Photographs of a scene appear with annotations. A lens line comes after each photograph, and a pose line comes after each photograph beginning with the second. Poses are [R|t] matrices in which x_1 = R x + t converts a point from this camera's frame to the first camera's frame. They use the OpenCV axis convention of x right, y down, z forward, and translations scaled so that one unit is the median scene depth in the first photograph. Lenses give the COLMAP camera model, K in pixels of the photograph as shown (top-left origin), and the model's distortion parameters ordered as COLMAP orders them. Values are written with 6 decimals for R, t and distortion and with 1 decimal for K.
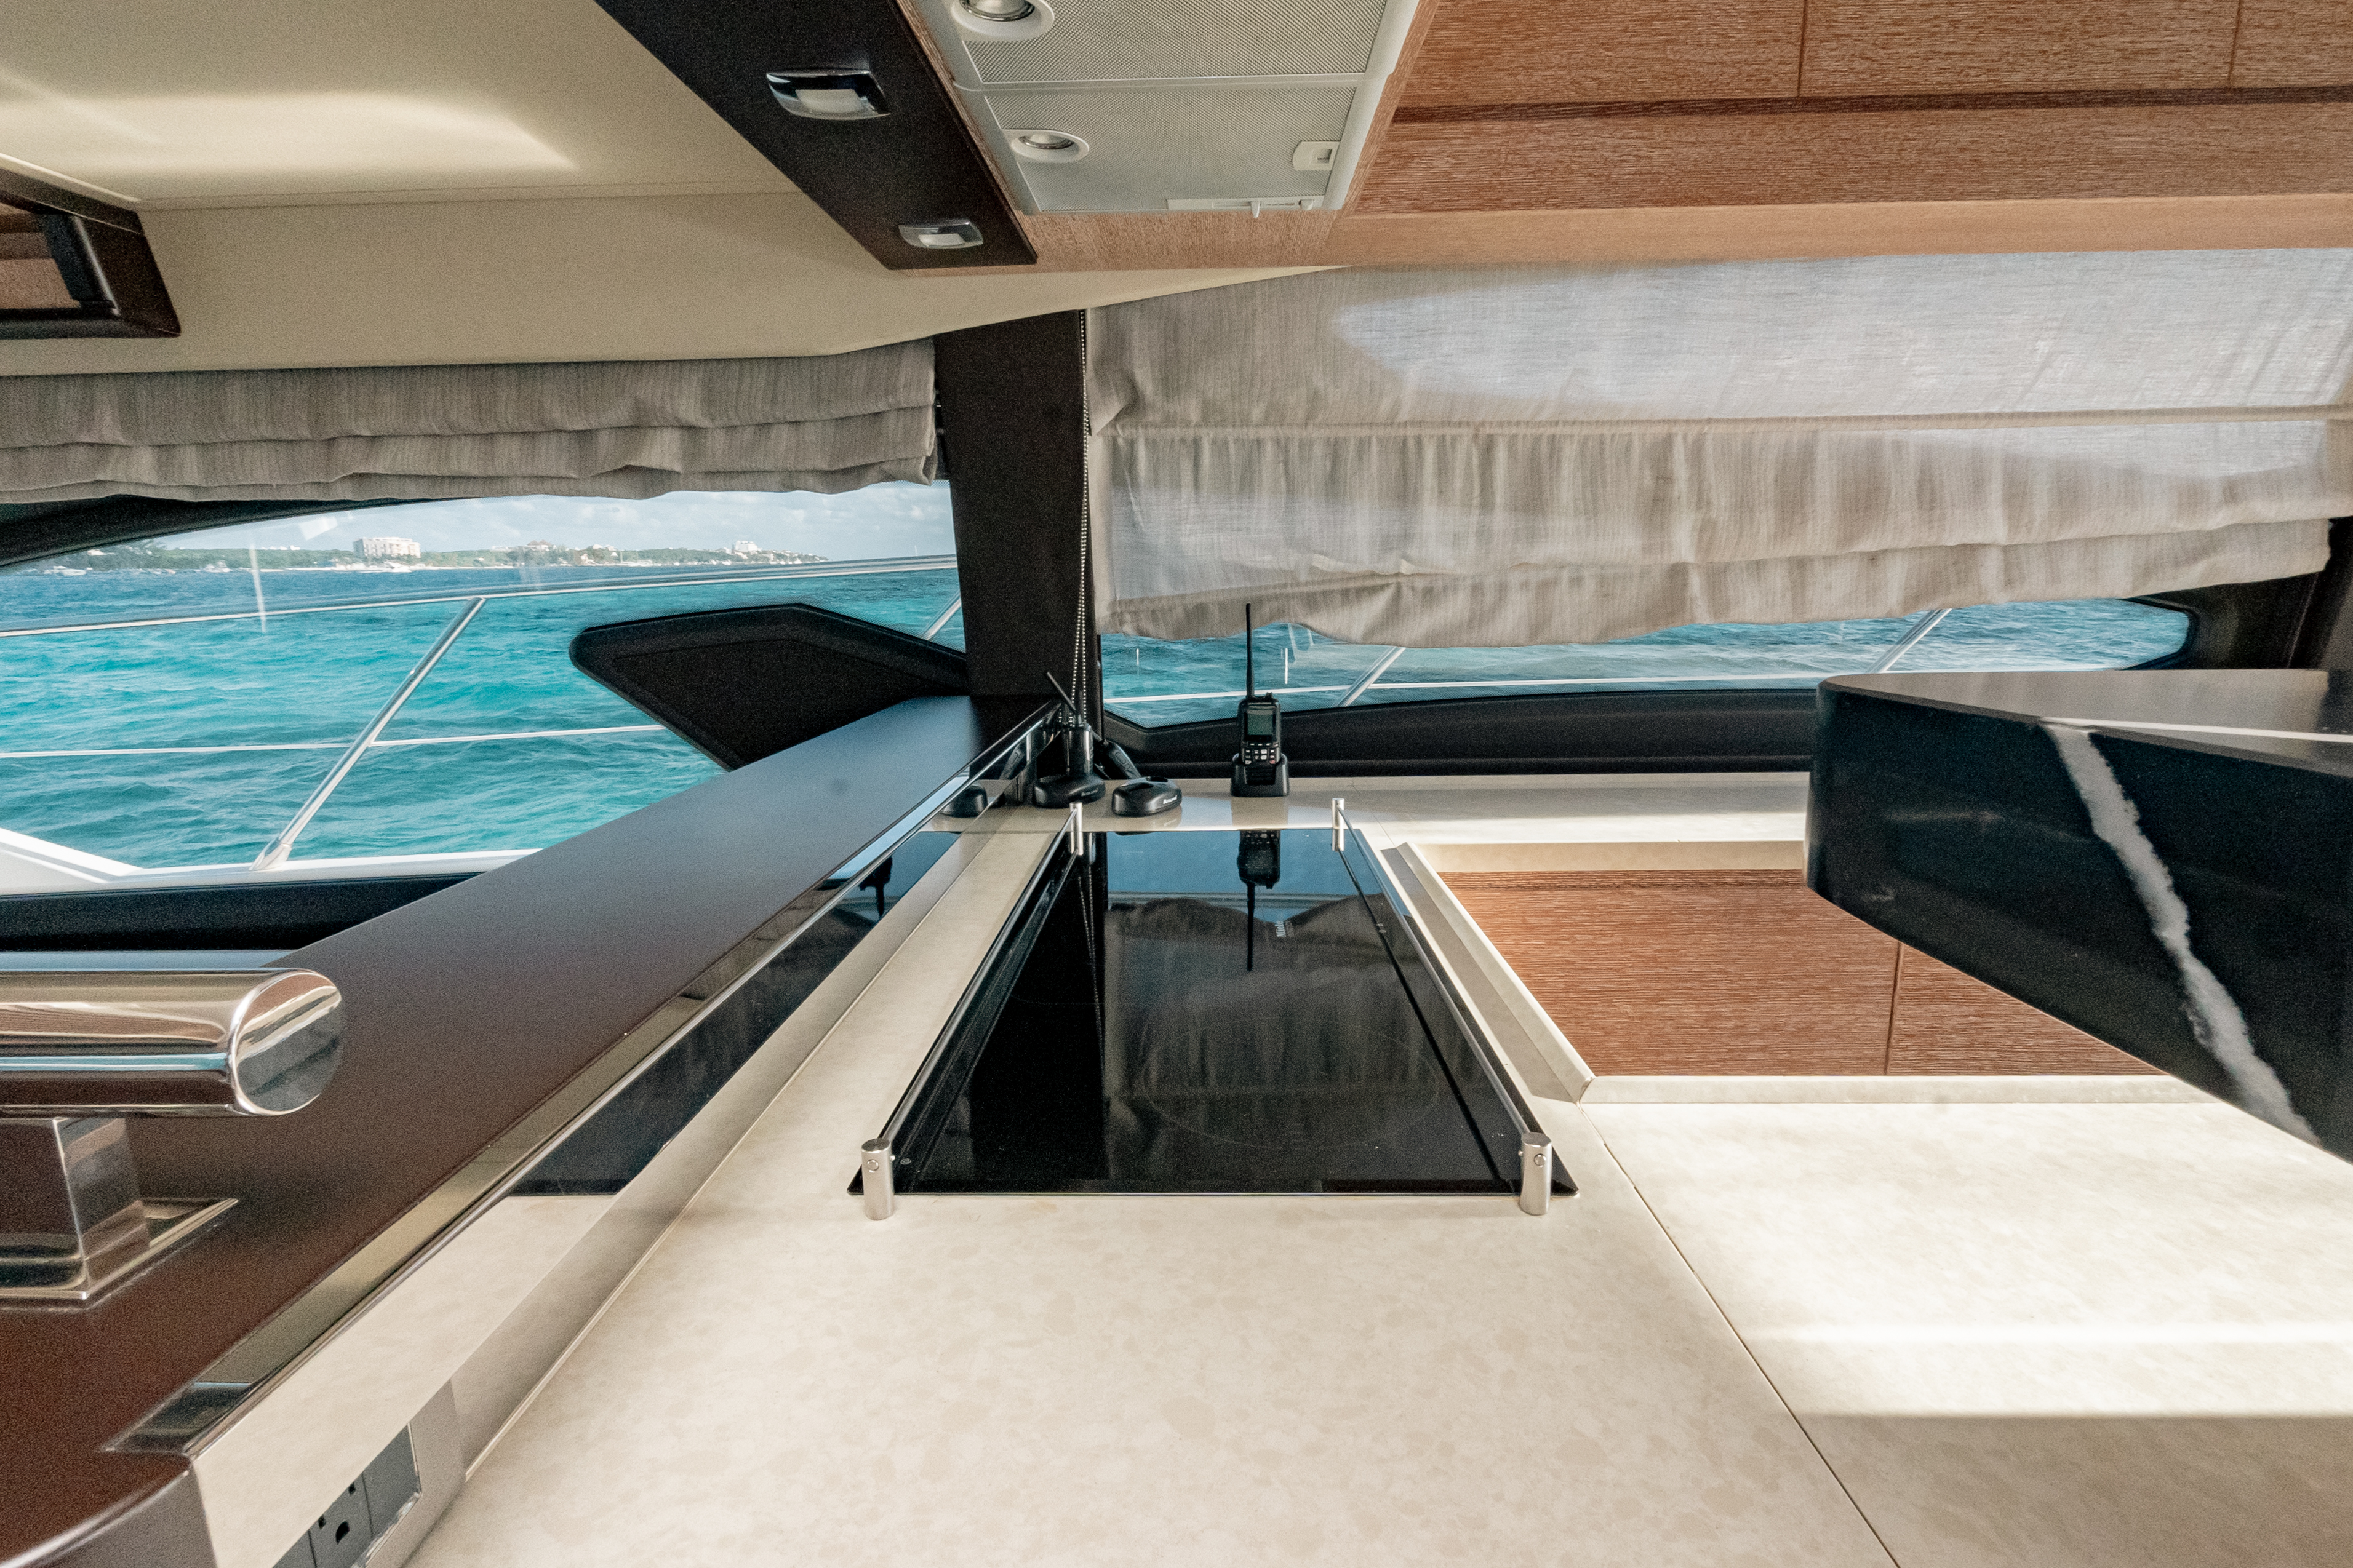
lens RADIAL K [[1103.3, 0, 1166.4], [0, 1103.3, 782.1], [0, 0, 1]] dist [-0.004123, -0.001602]
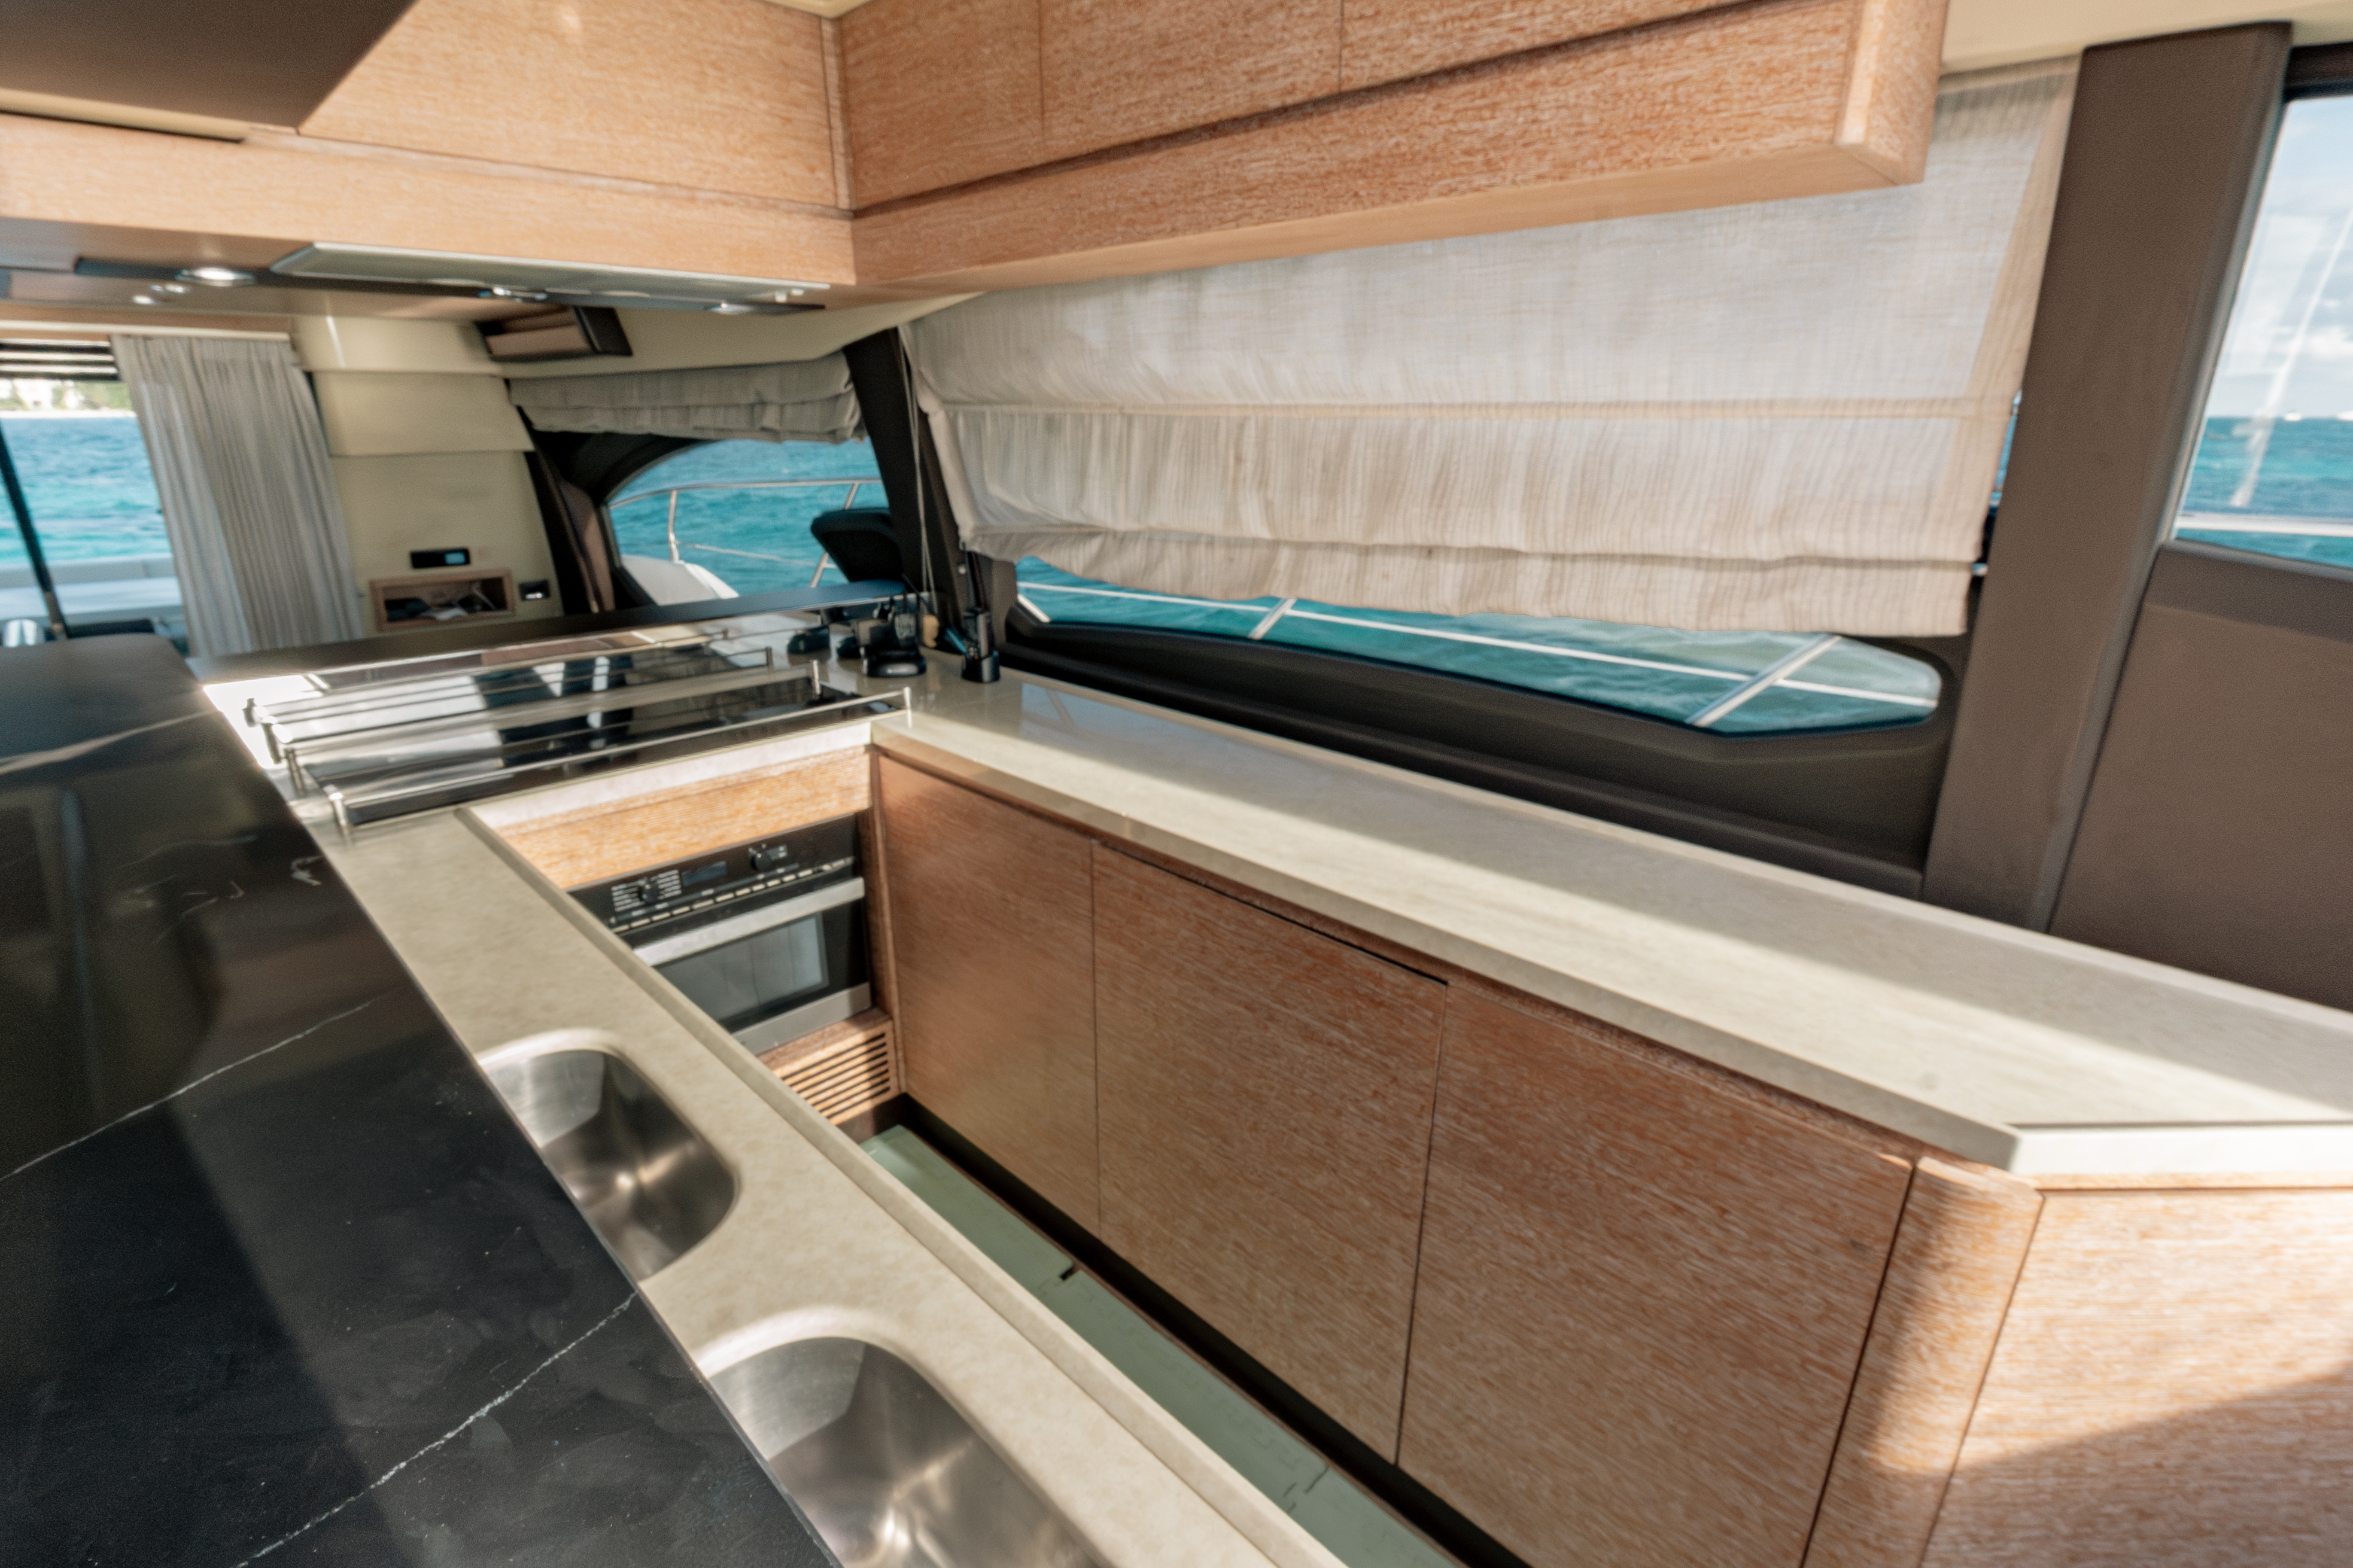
lens RADIAL K [[1083.8, 0, 1166.0], [0, 1083.8, 787.3], [0, 0, 1]] dist [-0.005177, 0.000397]
pose [[0.734550, 0.237563, -0.635610, 1.565295], [-0.138659, 0.969497, 0.202112, -0.225908], [0.664236, -0.060328, 0.745084, 0.181132]]
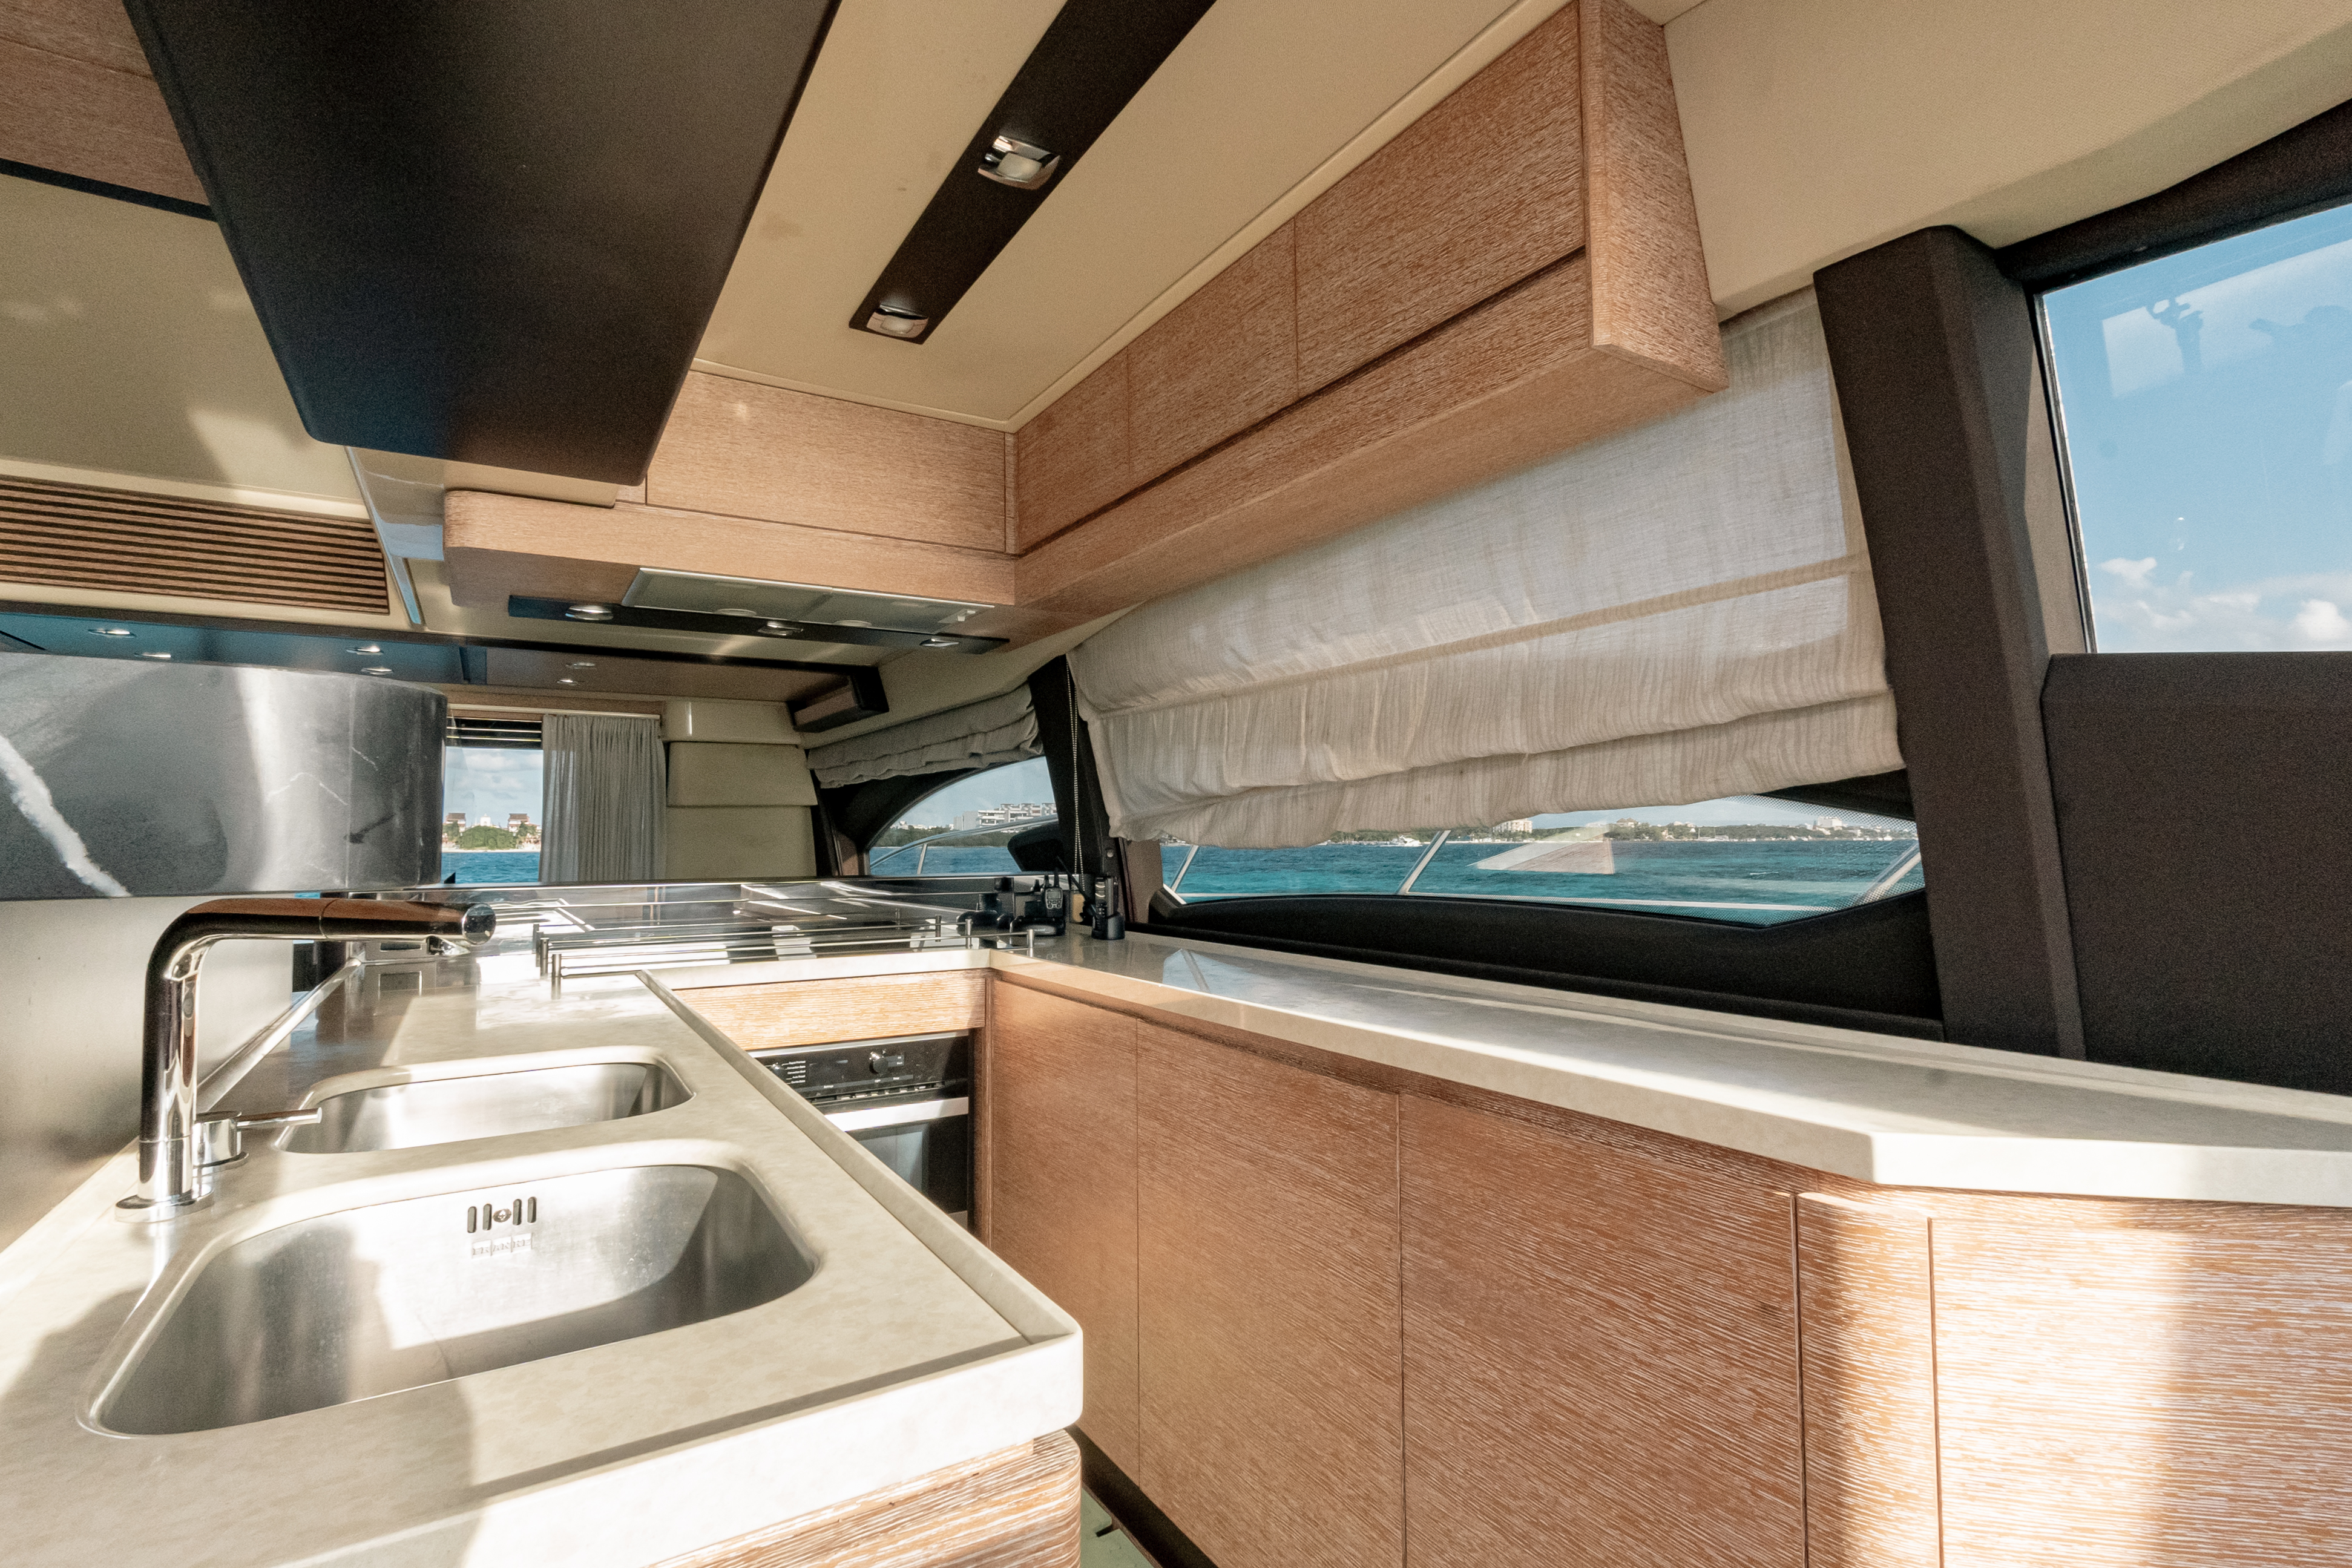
lens RADIAL K [[1102.9, 0, 1165.9], [0, 1102.9, 782.1], [0, 0, 1]] dist [-0.004123, -0.001602]
pose [[0.550486, -0.034803, -0.834119, 1.908766], [-0.157180, 0.976942, -0.144495, 0.006551], [0.819914, 0.210649, 0.532322, 0.285514]]
